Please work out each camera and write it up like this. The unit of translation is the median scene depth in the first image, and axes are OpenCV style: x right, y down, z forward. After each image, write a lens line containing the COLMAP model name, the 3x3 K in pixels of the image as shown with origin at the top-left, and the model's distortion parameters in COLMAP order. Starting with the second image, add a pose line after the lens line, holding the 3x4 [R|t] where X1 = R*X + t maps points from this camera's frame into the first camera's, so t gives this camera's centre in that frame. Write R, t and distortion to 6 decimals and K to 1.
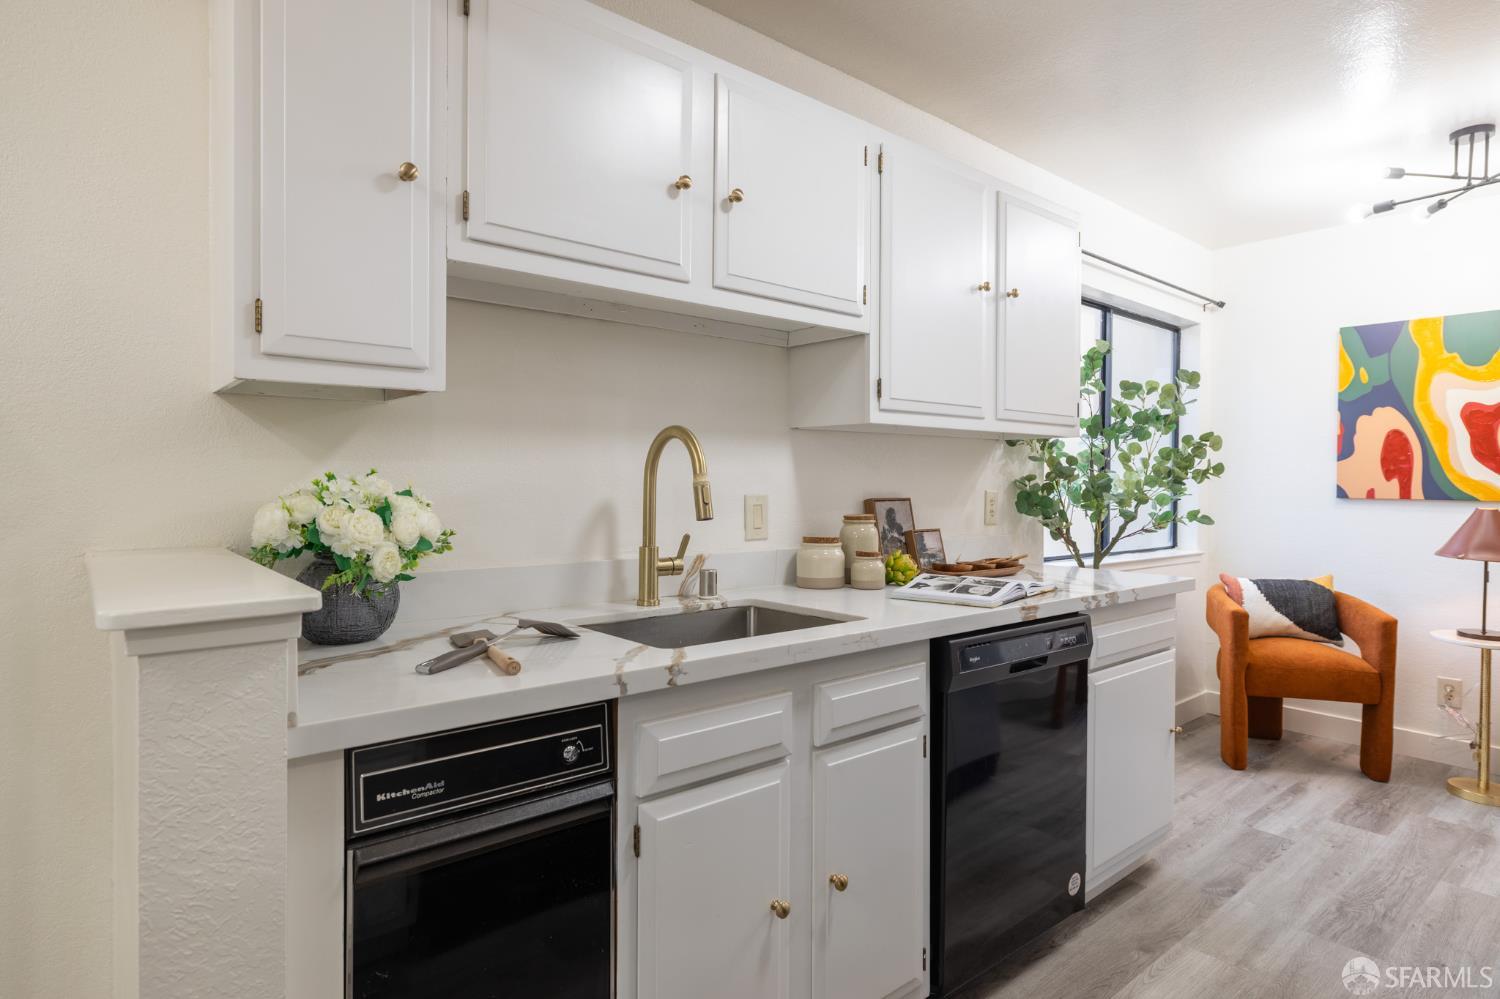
lens RADIAL K [[801.7, 0, 749.0], [0, 801.7, 485.3], [0, 0, 1]] dist [-0.001177, 0.000165]
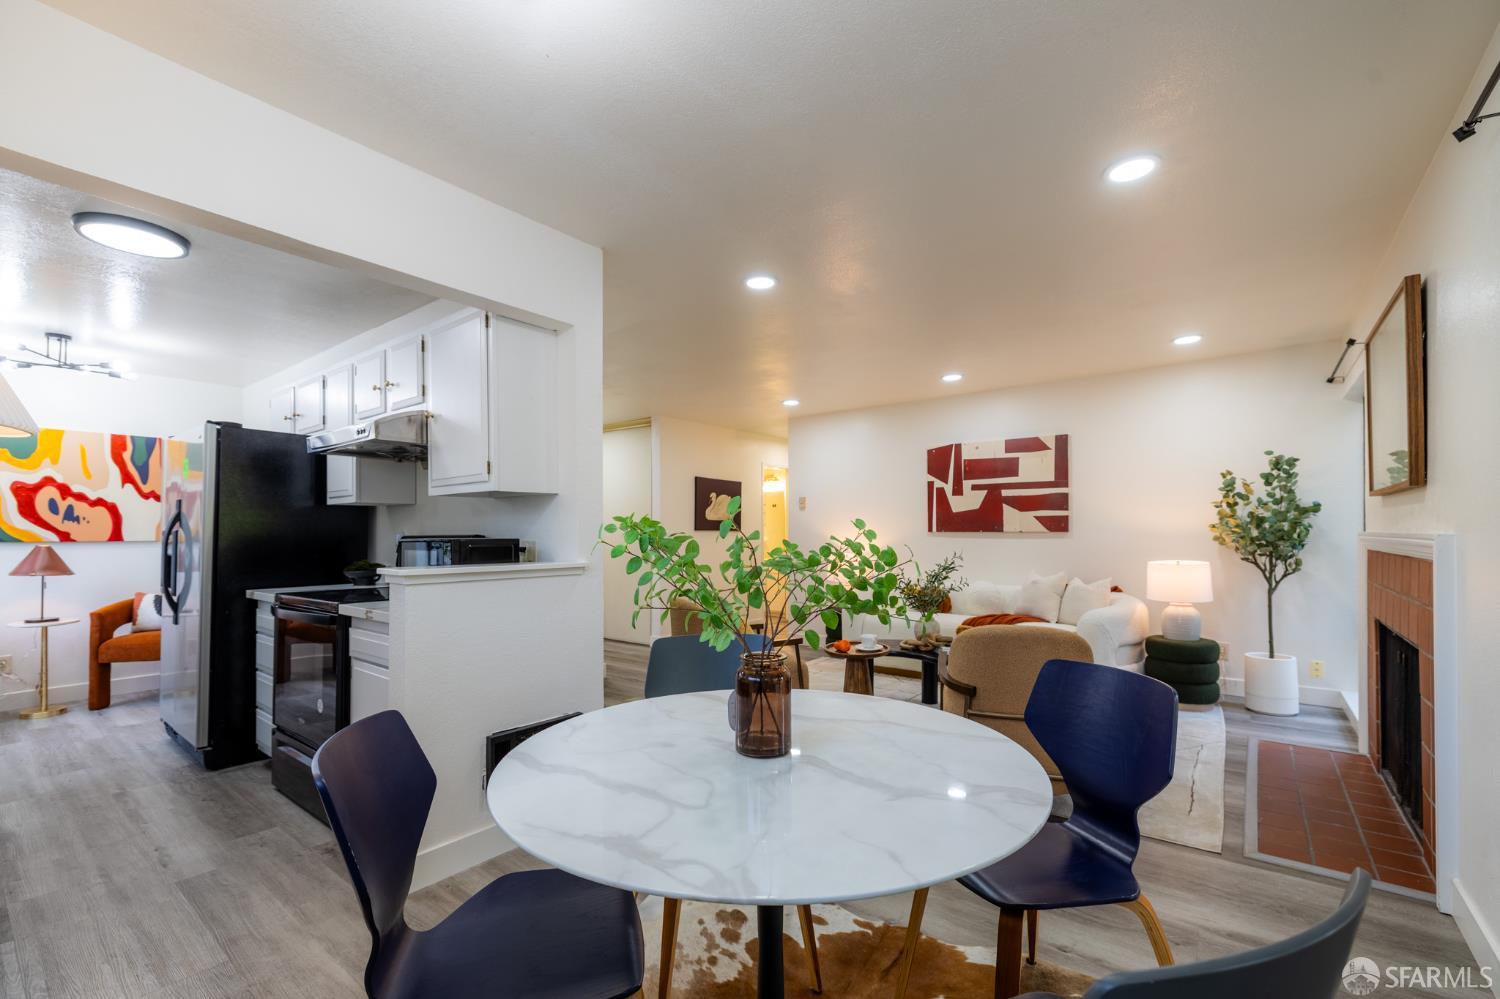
lens RADIAL K [[647.2, 0, 753.4], [0, 647.2, 522.9], [0, 0, 1]] dist [0.000114, 0.000151]
pose [[-0.216509, 0.004584, 0.976270, -0.839856], [0.010853, 0.999938, -0.002288, -0.000219], [-0.976220, 0.010100, -0.216545, -0.201730]]
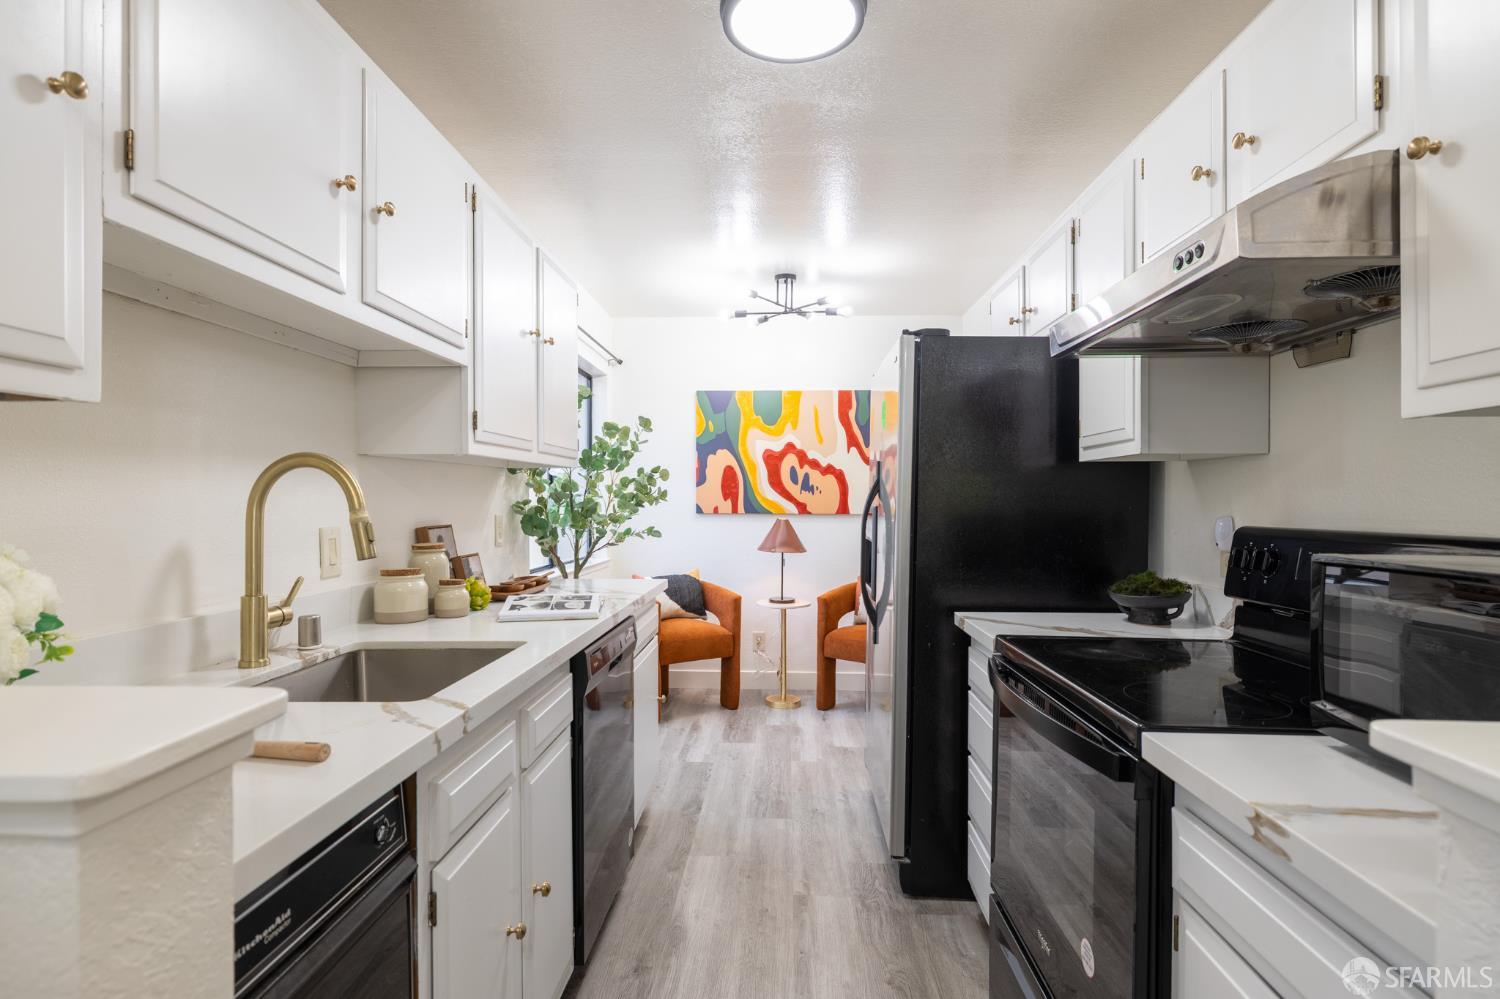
lens RADIAL K [[764.6, 0, 750.0], [0, 764.6, 499.5], [0, 0, 1]] dist [-0.004177, 0.000271]
pose [[0.670374, -0.007777, 0.741982, -0.243763], [0.009243, 0.999955, 0.002130, -0.013331], [-0.741966, 0.005430, 0.670416, 0.058563]]
